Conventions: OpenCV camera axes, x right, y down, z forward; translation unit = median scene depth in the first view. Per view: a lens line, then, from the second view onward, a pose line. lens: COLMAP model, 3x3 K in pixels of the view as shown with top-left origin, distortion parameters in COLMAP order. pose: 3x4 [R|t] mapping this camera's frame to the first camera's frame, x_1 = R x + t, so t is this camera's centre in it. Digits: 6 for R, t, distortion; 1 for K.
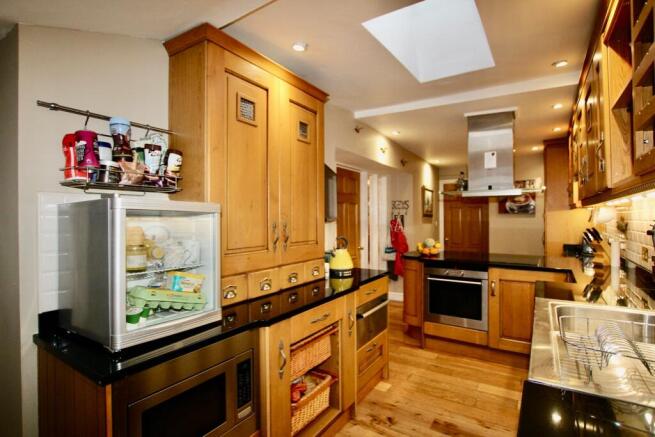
lens RADIAL K [[324.4, 0, 329.8], [0, 324.4, 218.4], [0, 0, 1]] dist [-0.004715, -0.000207]
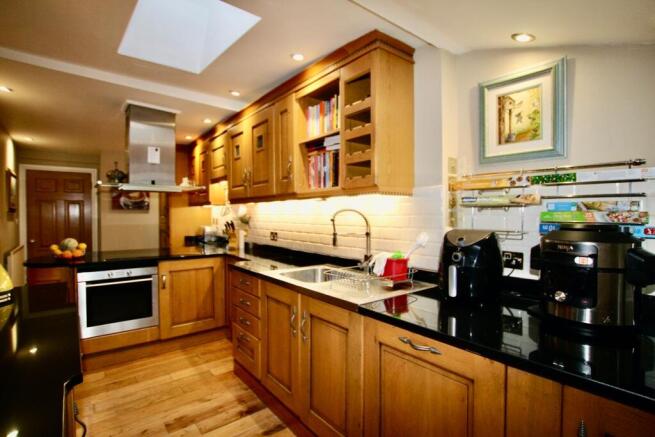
lens RADIAL K [[324.4, 0, 329.1], [0, 324.4, 217.9], [0, 0, 1]] dist [-0.003913, -0.000374]
pose [[0.331637, -0.007271, 0.943379, -0.283432], [0.000550, 0.999972, 0.007514, 0.006968], [-0.943407, -0.001974, 0.331631, 0.161516]]
